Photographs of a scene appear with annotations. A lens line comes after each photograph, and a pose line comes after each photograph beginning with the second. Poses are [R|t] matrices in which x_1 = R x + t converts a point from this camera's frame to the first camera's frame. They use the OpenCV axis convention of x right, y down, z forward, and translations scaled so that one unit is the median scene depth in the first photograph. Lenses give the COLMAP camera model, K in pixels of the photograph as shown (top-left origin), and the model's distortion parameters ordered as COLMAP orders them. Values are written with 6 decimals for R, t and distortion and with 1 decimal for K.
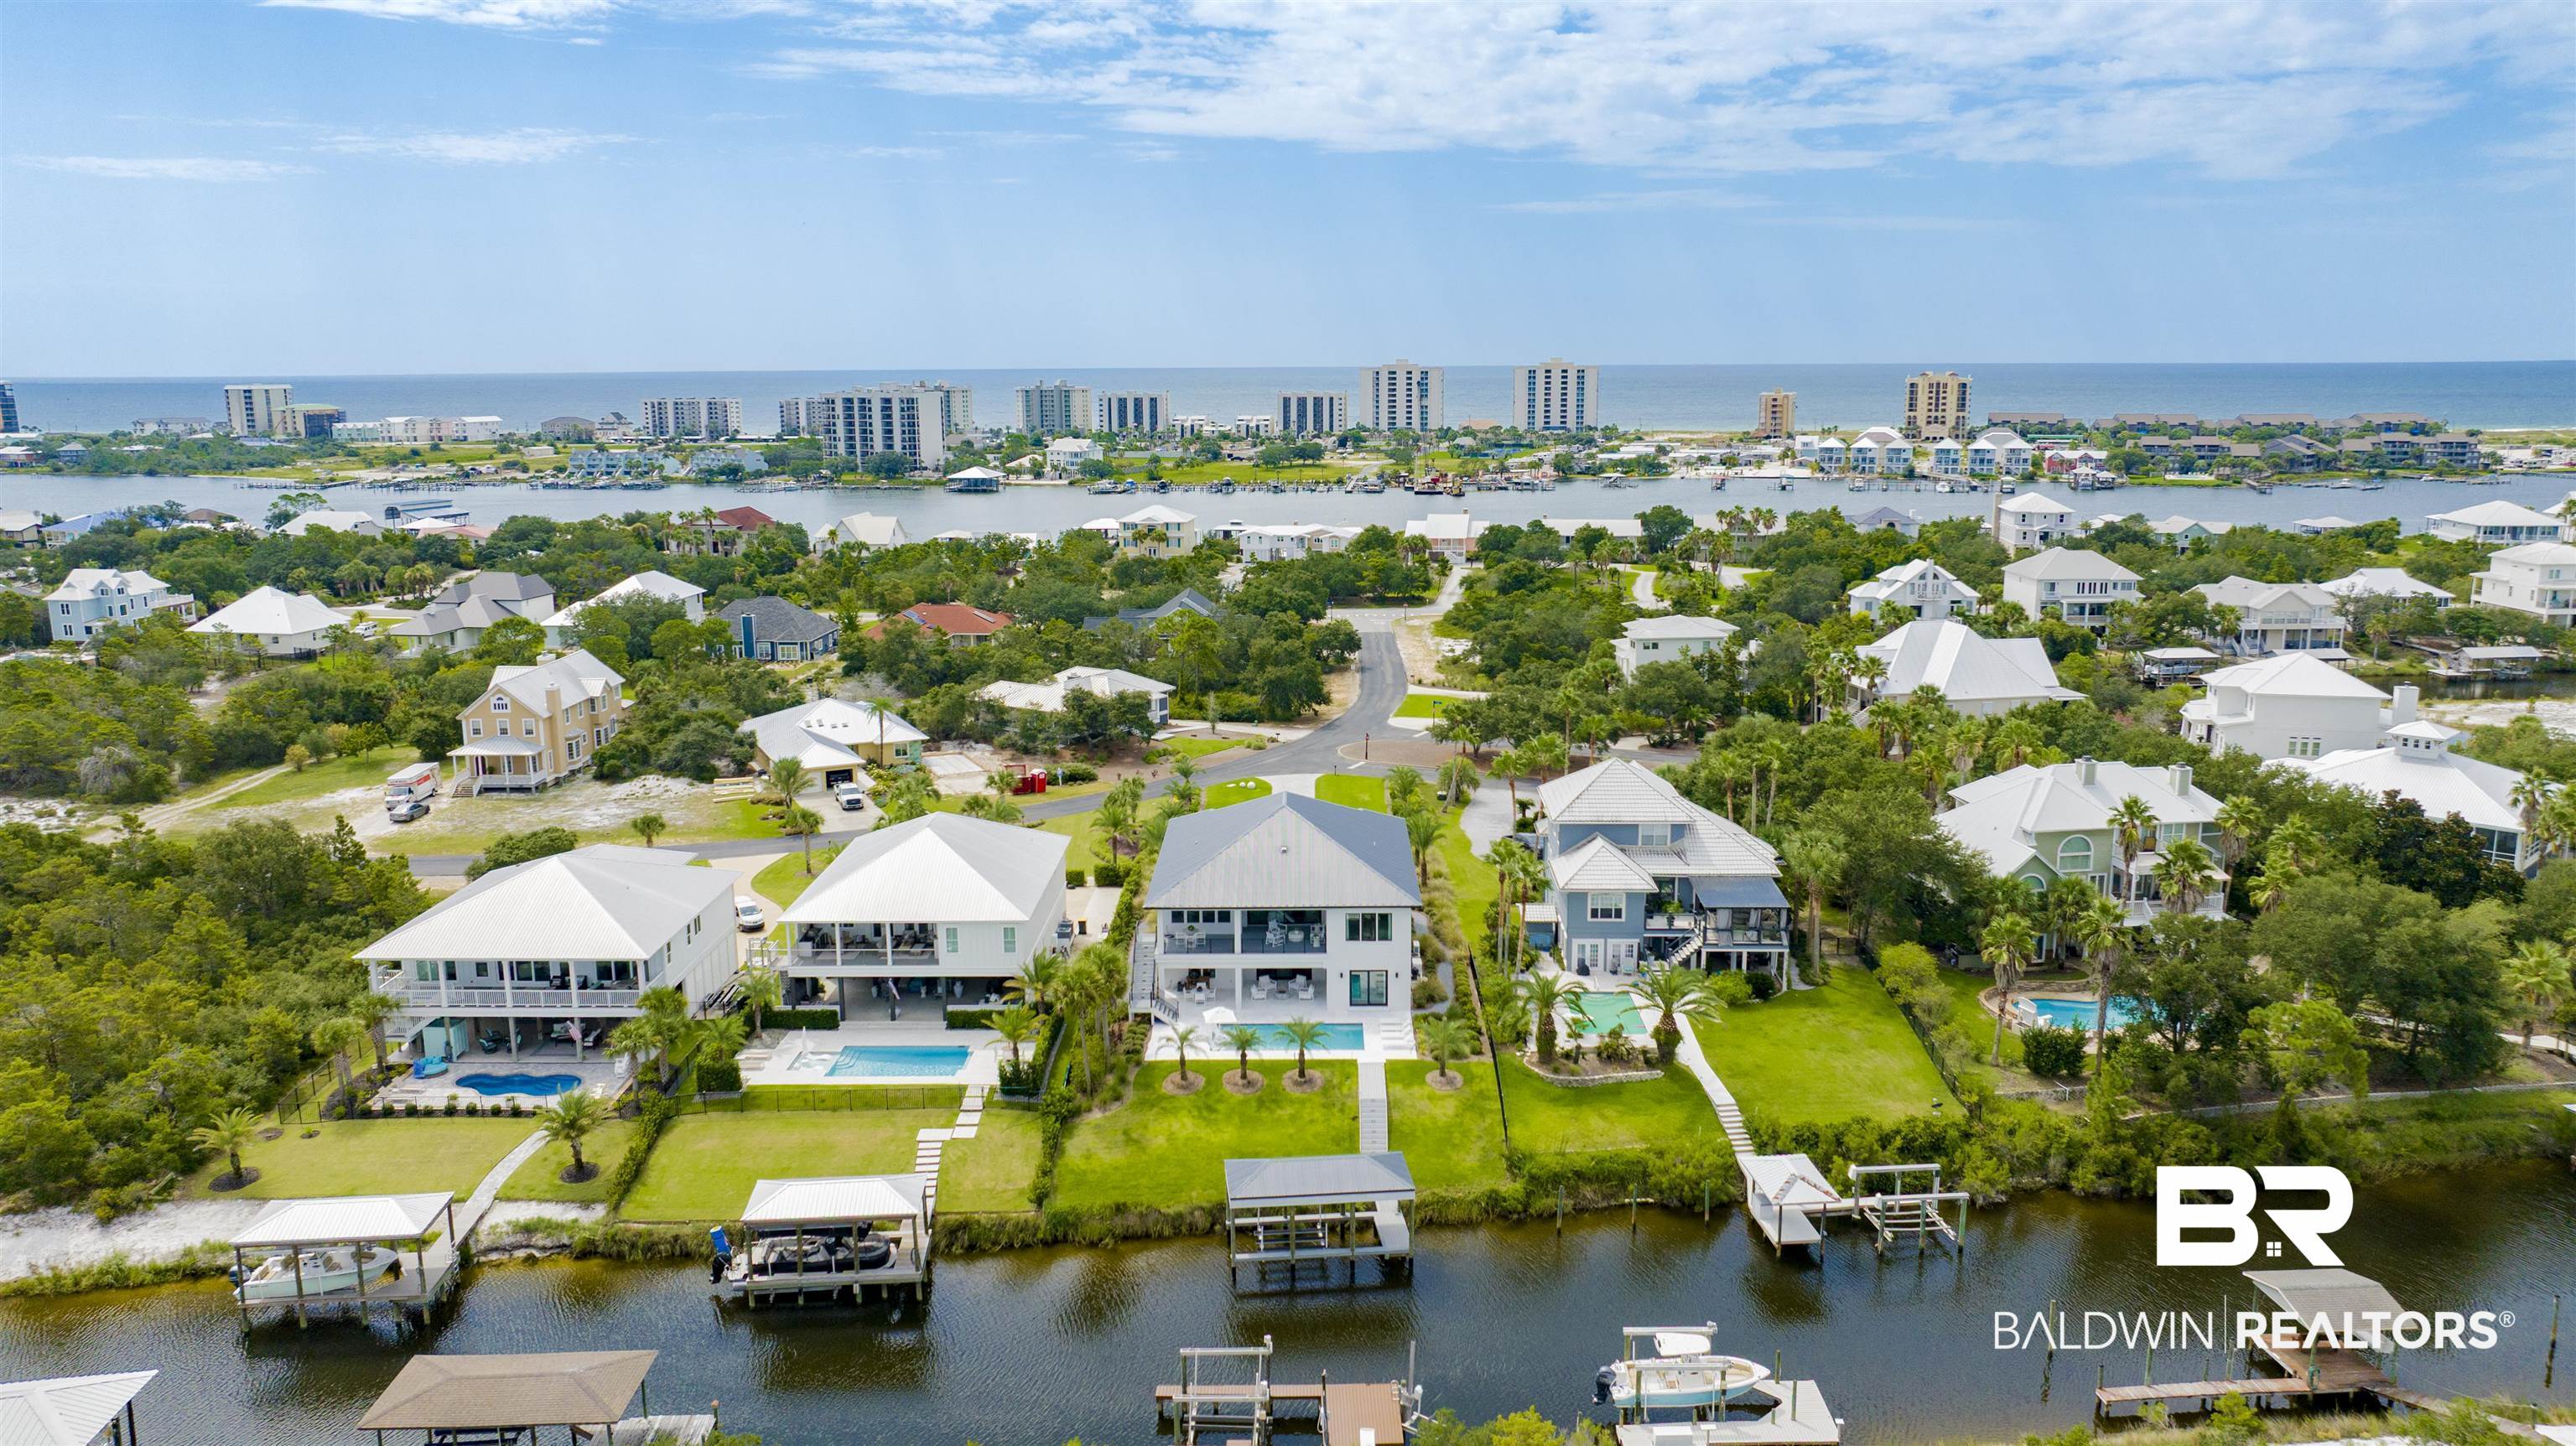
lens RADIAL K [[1811.7, 0, 1306.3], [0, 1811.7, 734.3], [0, 0, 1]] dist [-0.035613, 0.029361]
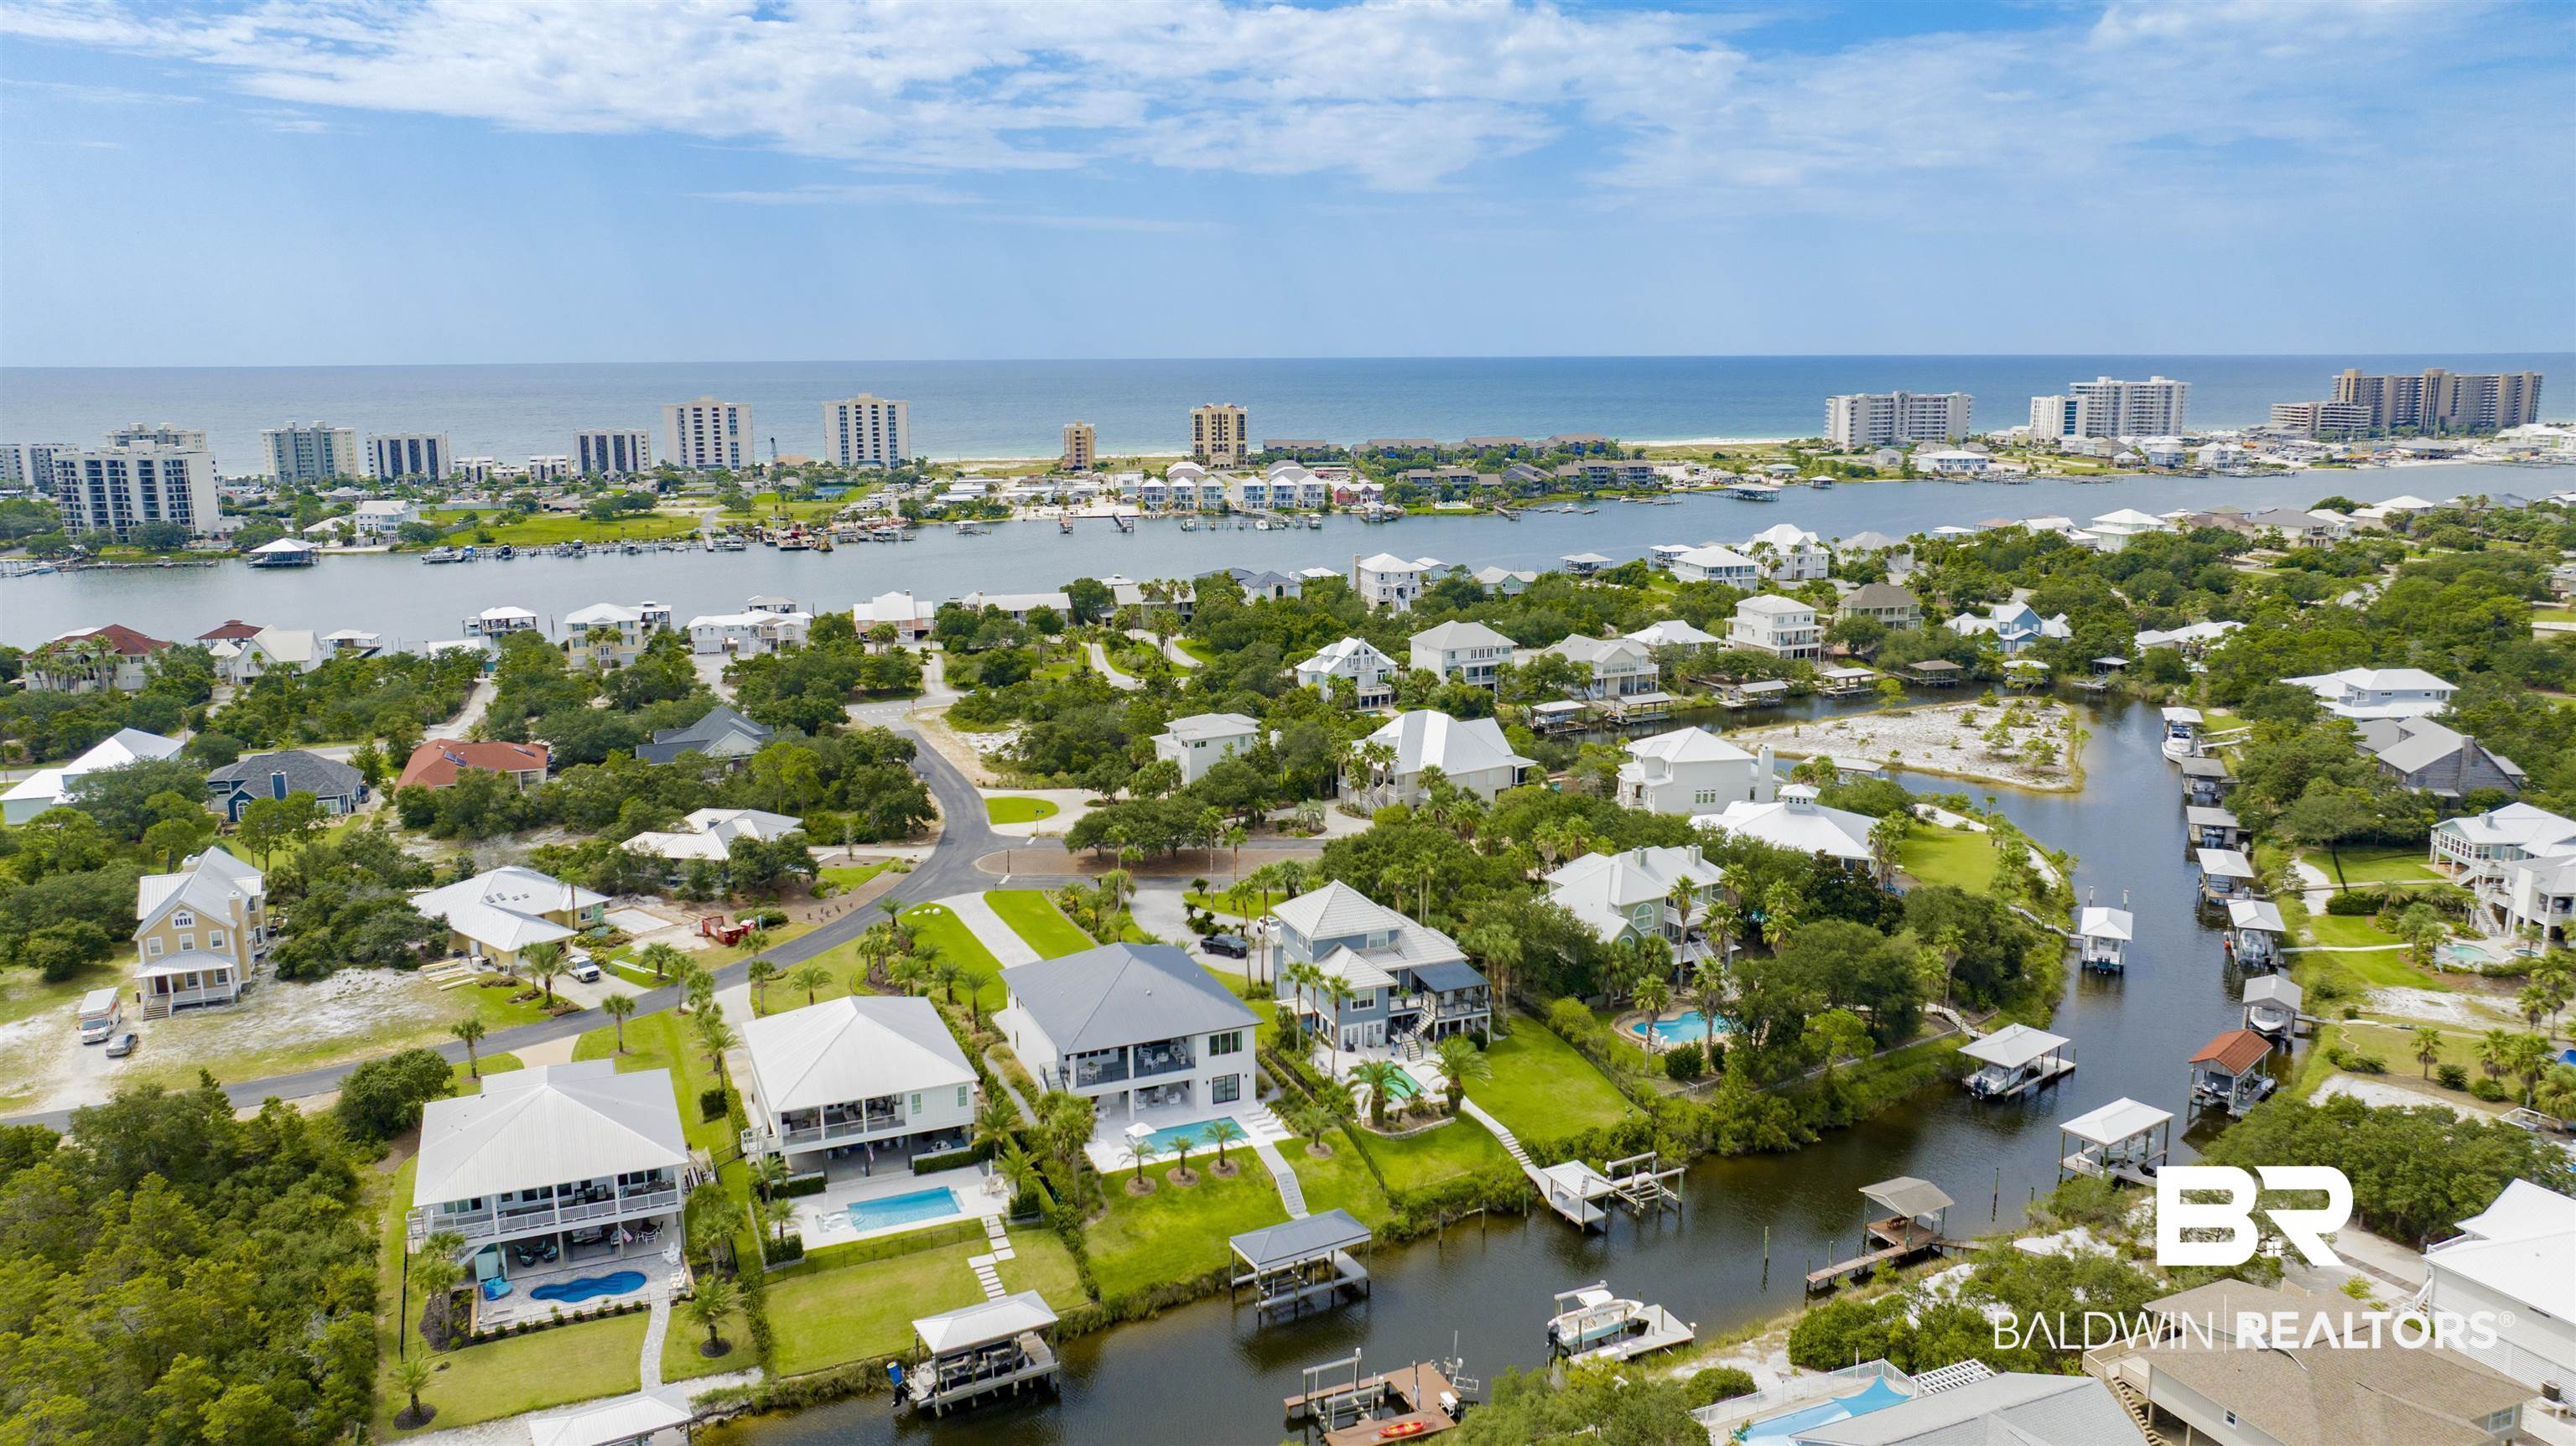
lens RADIAL K [[1800.6, 0, 1295.9], [0, 1800.6, 750.6], [0, 0, 1]] dist [-0.028653, 0.024911]
pose [[0.917094, -0.085085, 0.389485, -0.379187], [0.080072, 0.996364, 0.029121, -0.130600], [-0.390547, 0.004480, 0.920572, -0.220798]]
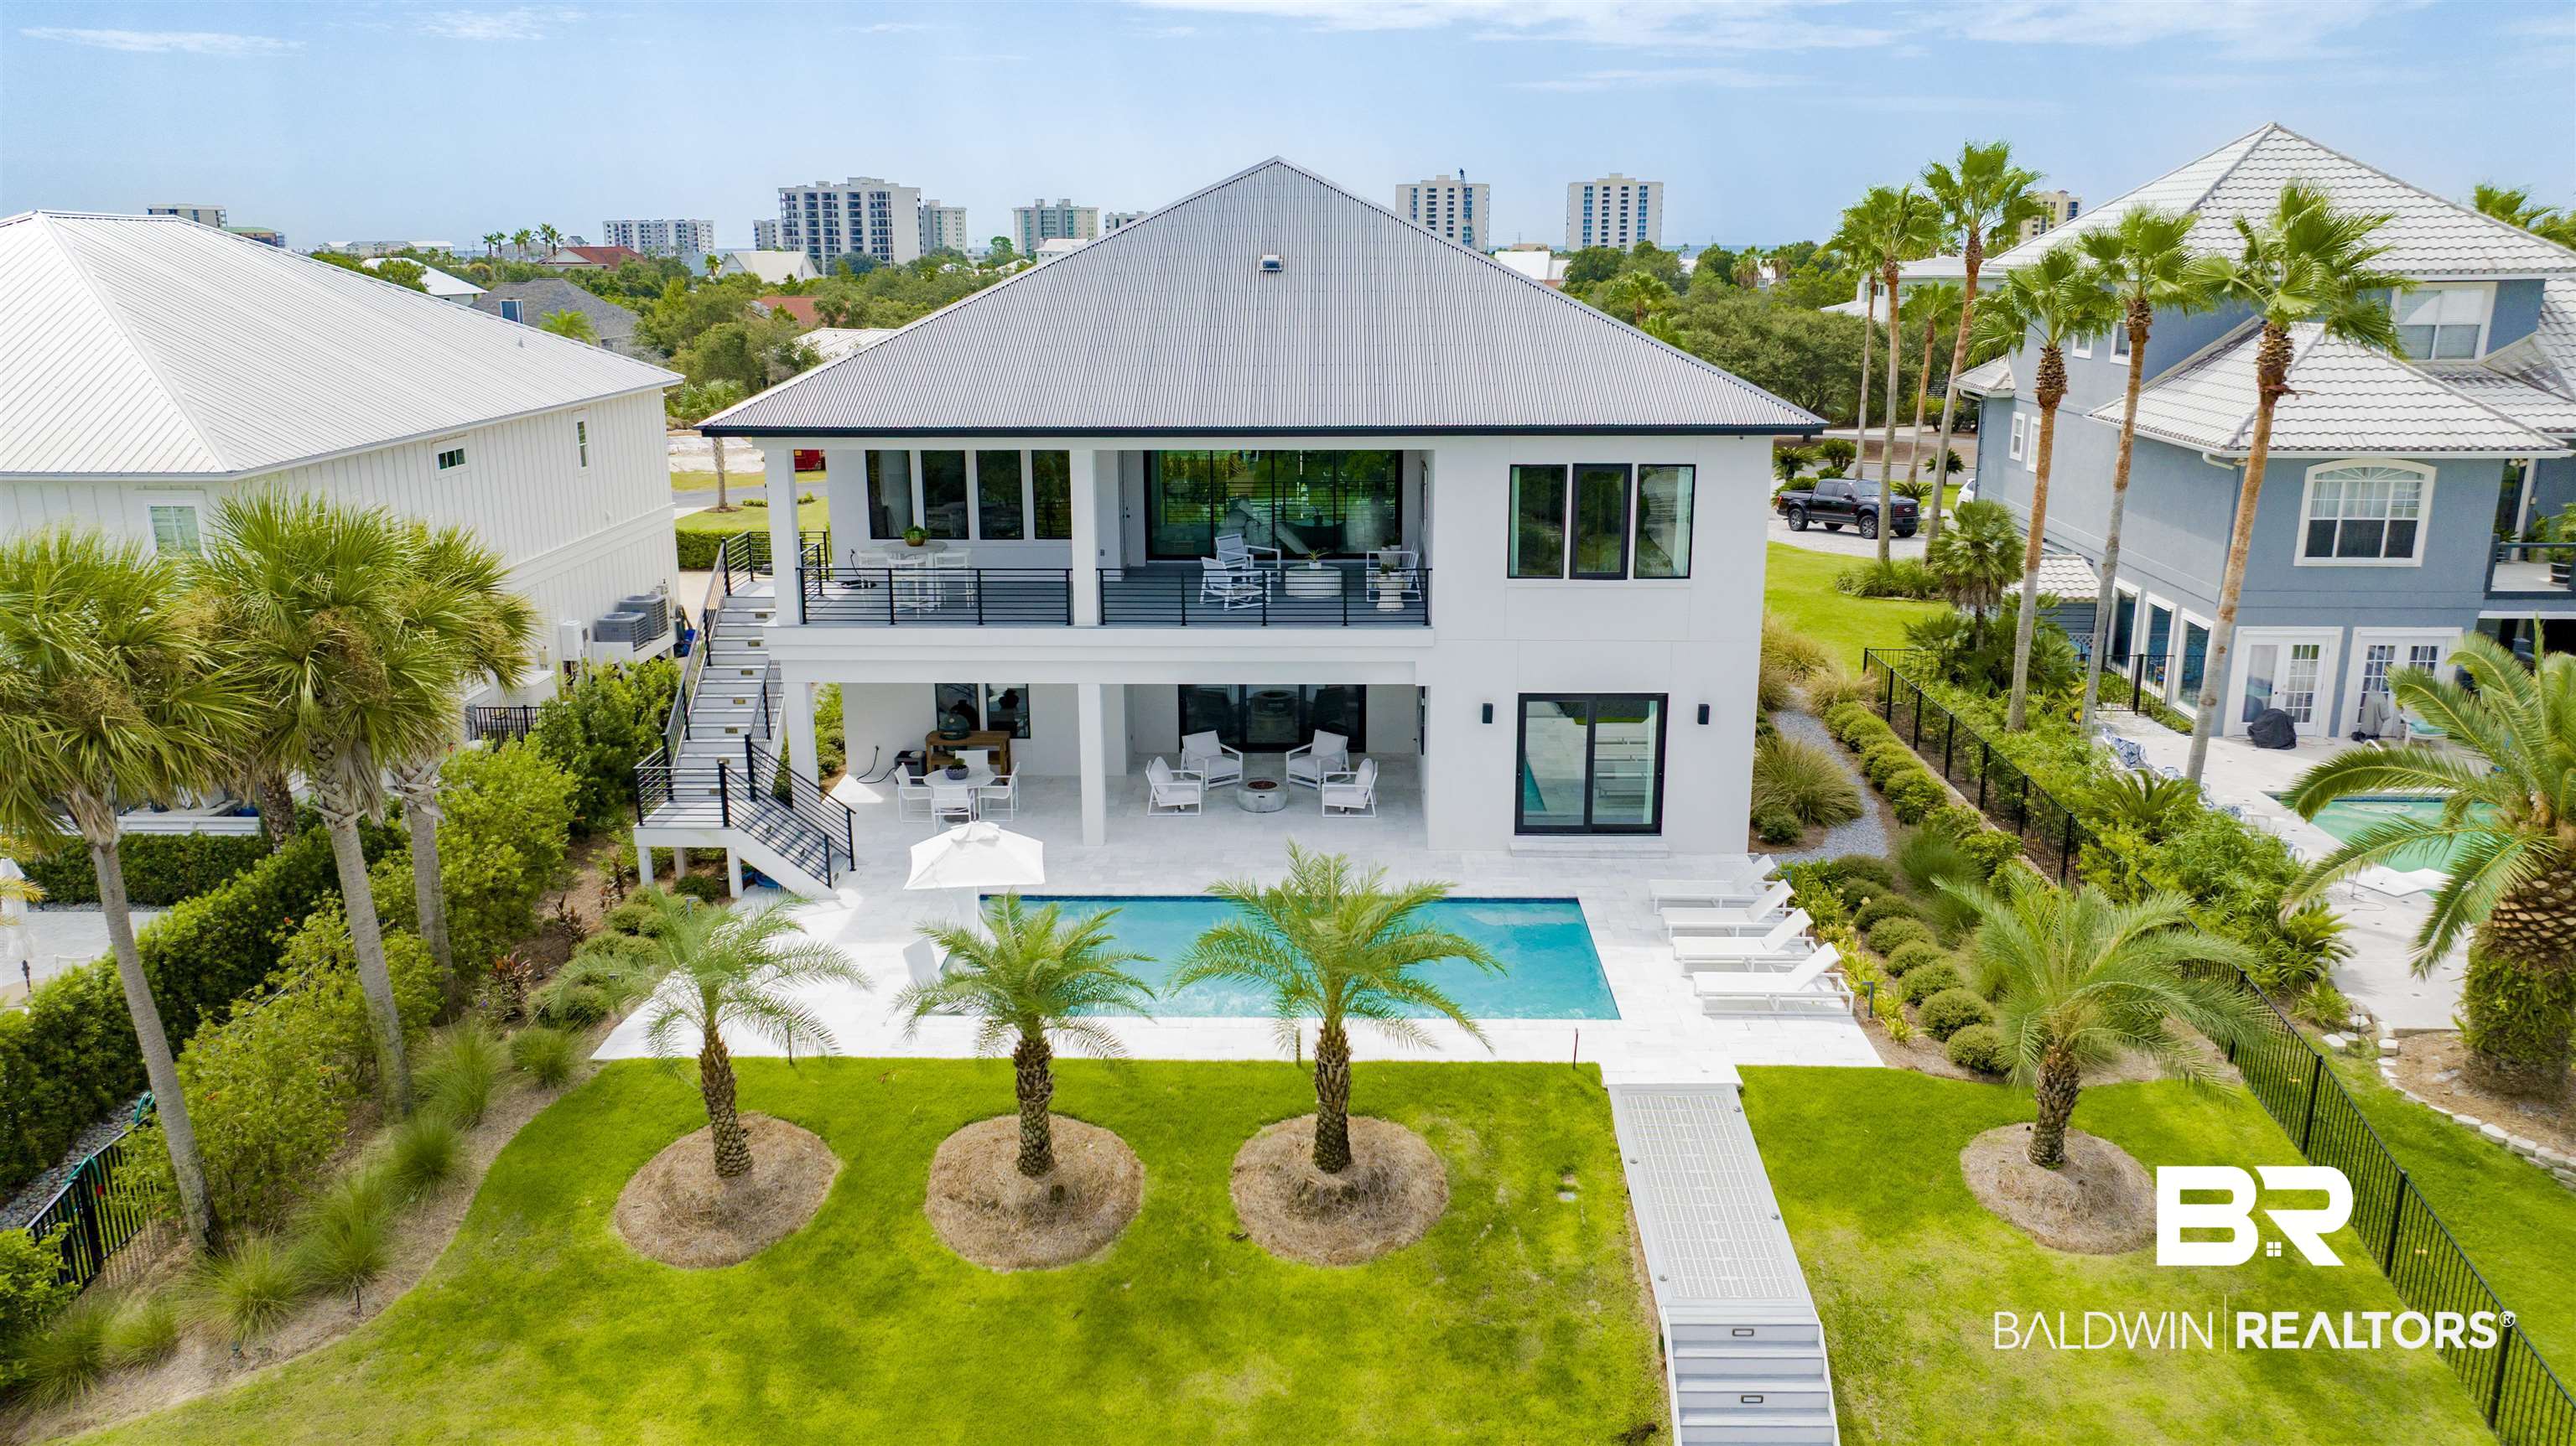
lens RADIAL K [[1811.7, 0, 1306.3], [0, 1811.7, 734.3], [0, 0, 1]] dist [-0.035613, 0.029361]
pose [[0.999877, 0.007741, -0.013659, -0.002602], [-0.006879, 0.998051, 0.062018, 0.110162], [0.014112, -0.061916, 0.997982, 0.679253]]
